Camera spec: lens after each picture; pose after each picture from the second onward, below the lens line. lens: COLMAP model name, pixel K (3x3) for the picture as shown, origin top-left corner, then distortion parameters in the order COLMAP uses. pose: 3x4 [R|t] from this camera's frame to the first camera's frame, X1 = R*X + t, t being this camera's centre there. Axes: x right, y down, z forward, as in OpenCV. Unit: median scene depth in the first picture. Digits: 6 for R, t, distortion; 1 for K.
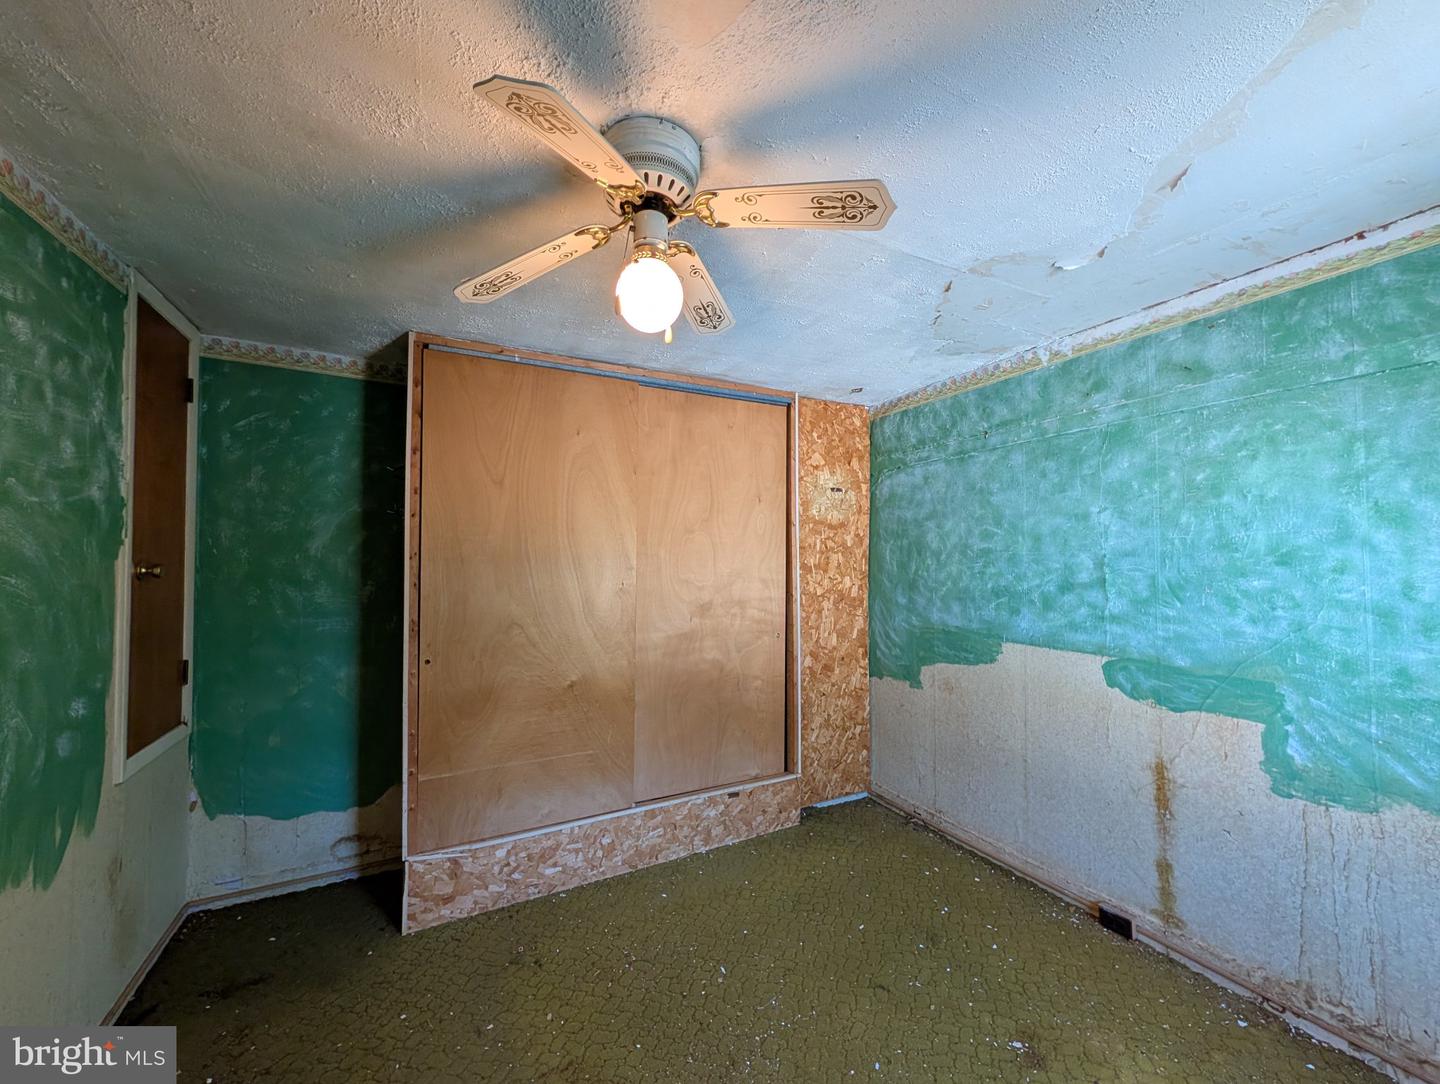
lens RADIAL K [[554.4, 0, 713.6], [0, 554.4, 547.1], [0, 0, 1]] dist [0.001184, 0.000104]
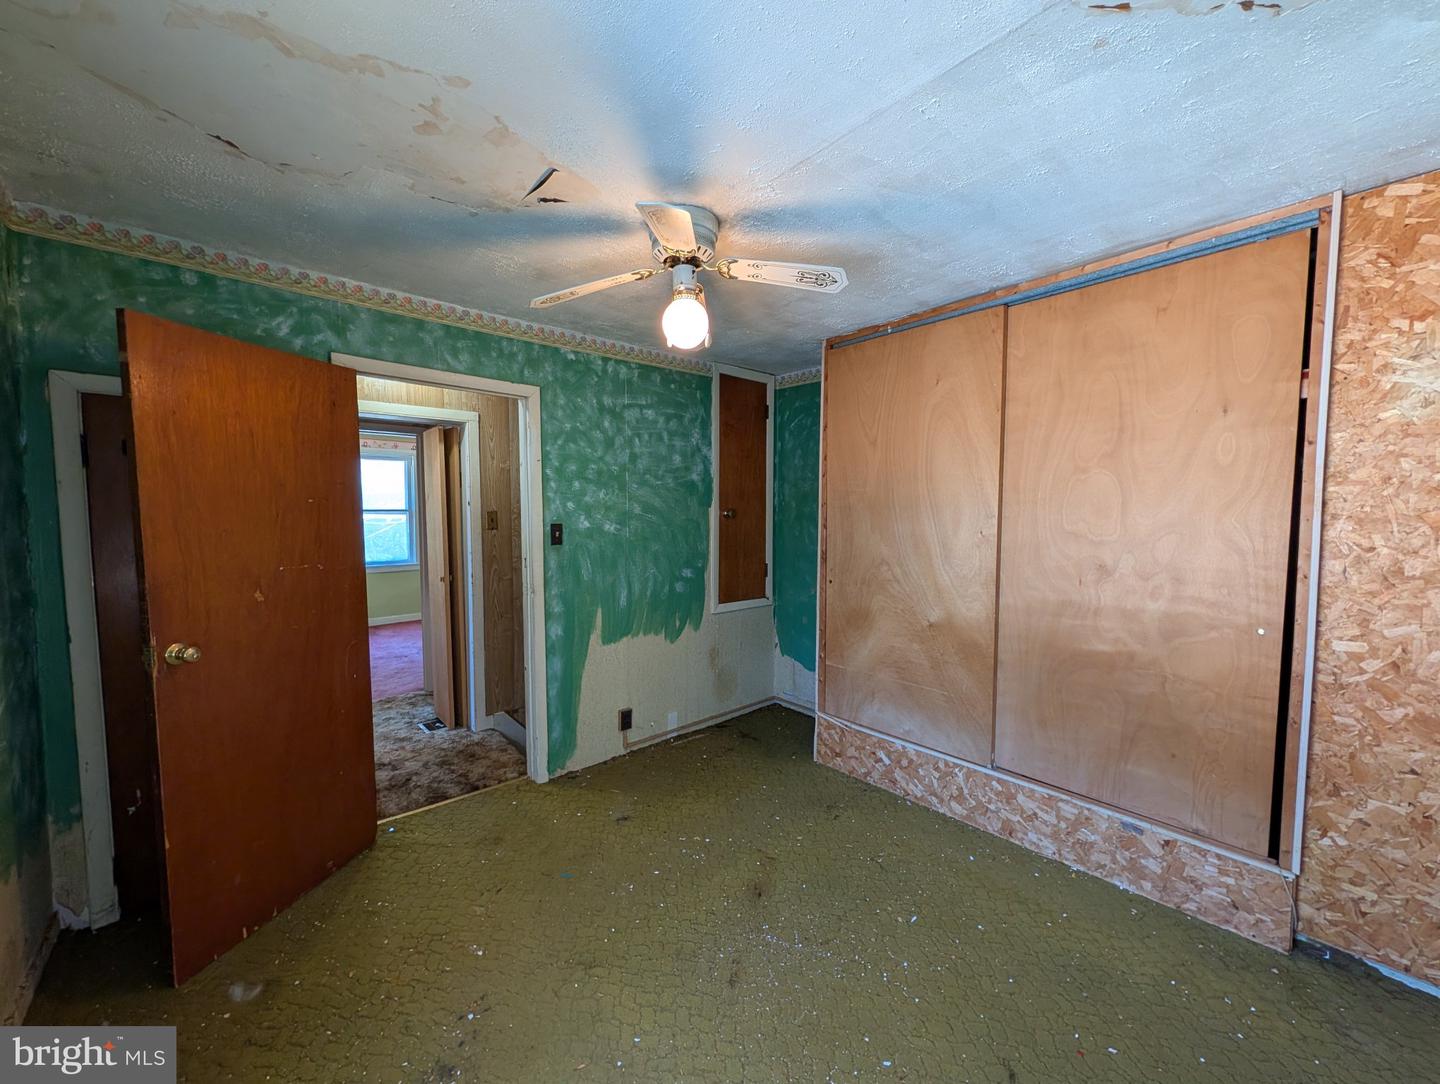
lens RADIAL K [[554.4, 0, 713.6], [0, 554.4, 547.1], [0, 0, 1]] dist [0.001184, 0.000104]
pose [[0.249899, 0.064566, -0.966117, 0.707648], [0.020870, 0.997183, 0.072040, 0.014982], [0.968047, -0.038165, 0.247848, 0.361494]]
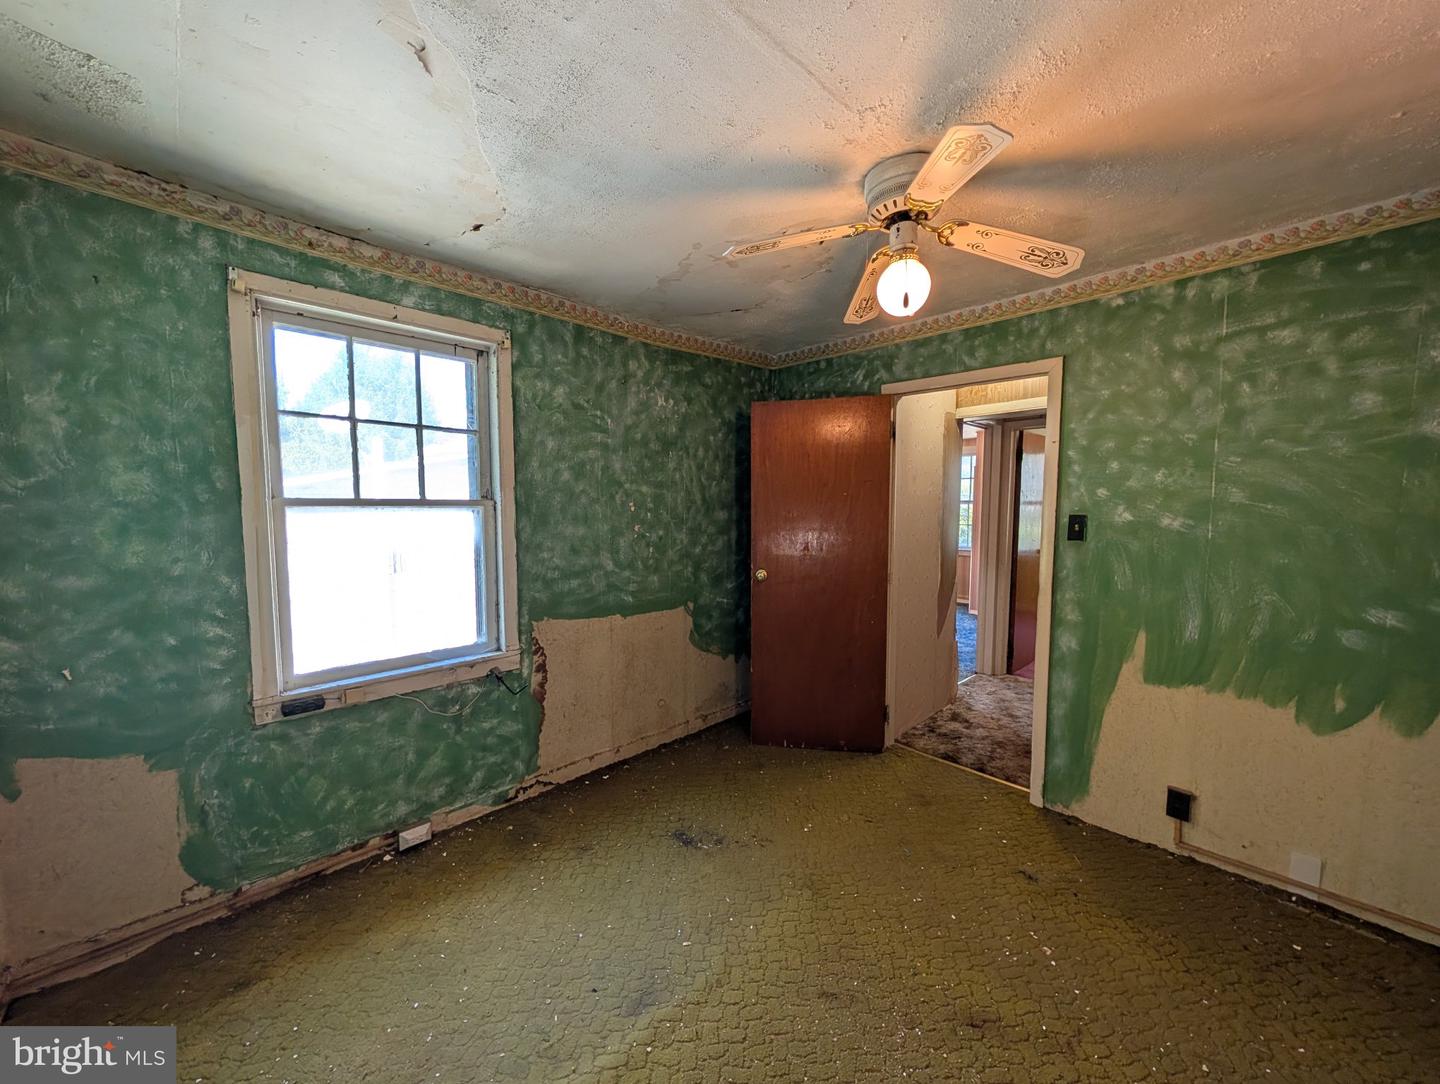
lens RADIAL K [[554.4, 0, 713.6], [0, 554.4, 547.1], [0, 0, 1]] dist [0.001184, 0.000104]
pose [[-0.956844, 0.022895, -0.289698, 0.367896], [0.007237, 0.998460, 0.055008, 0.043012], [0.290511, 0.050537, -0.955536, 1.129232]]
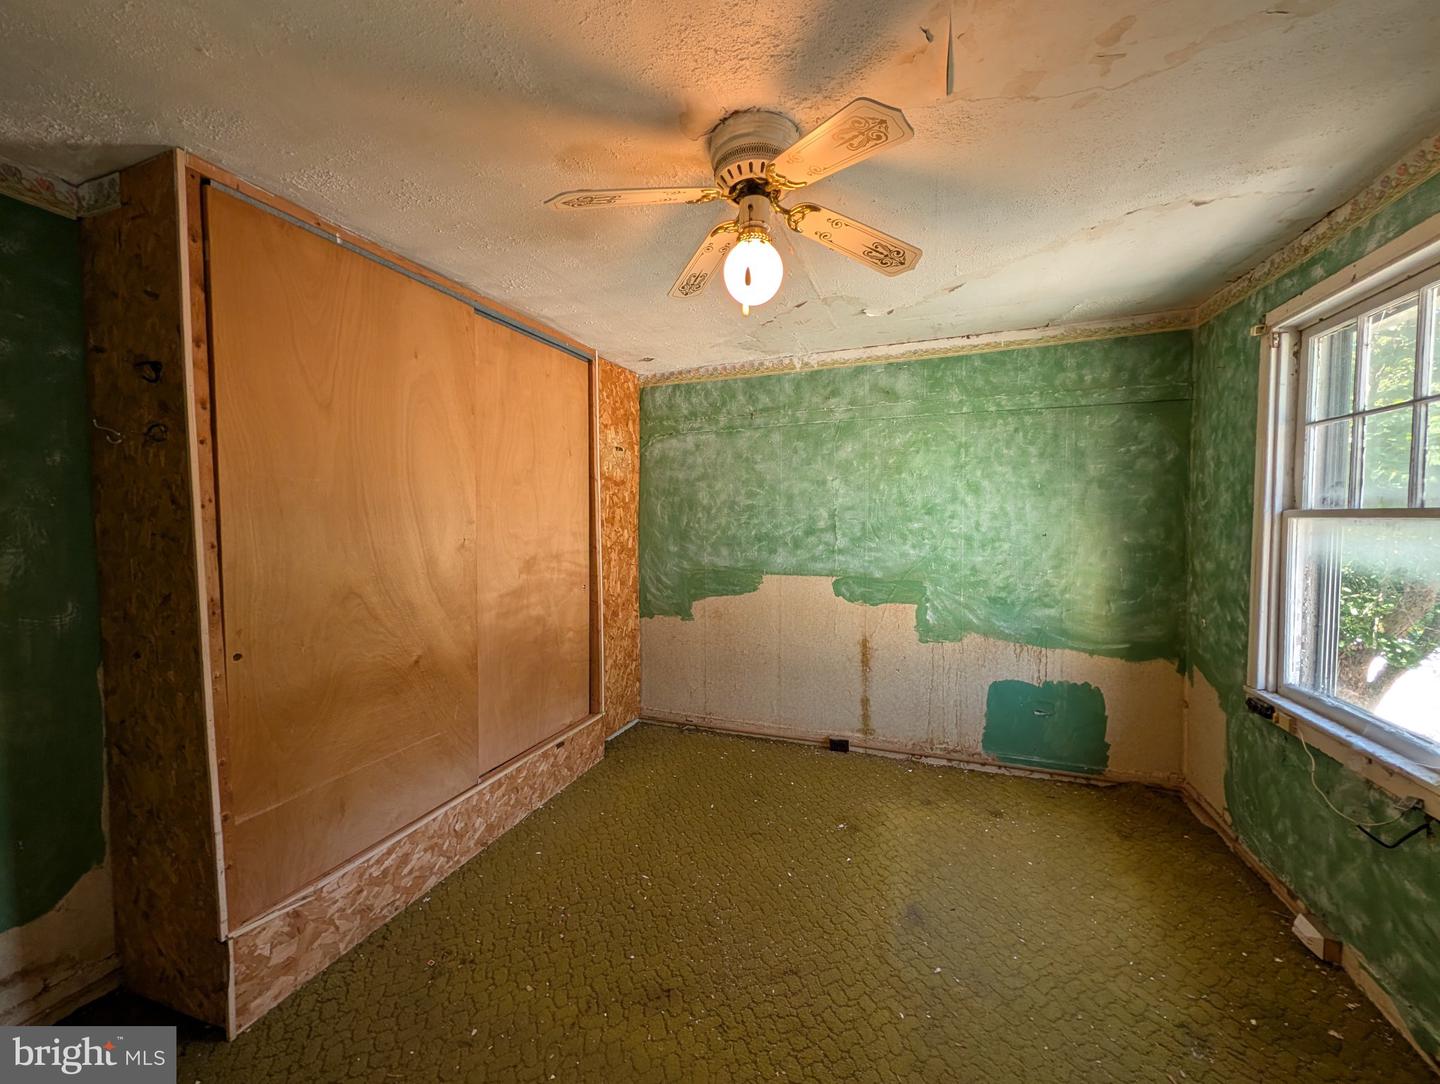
lens RADIAL K [[554.4, 0, 713.6], [0, 554.4, 547.1], [0, 0, 1]] dist [0.001184, 0.000104]
pose [[0.750389, -0.038178, 0.659893, -0.498476], [-0.008667, 0.997677, 0.067575, 0.017182], [-0.660940, -0.056427, 0.748315, 0.090284]]
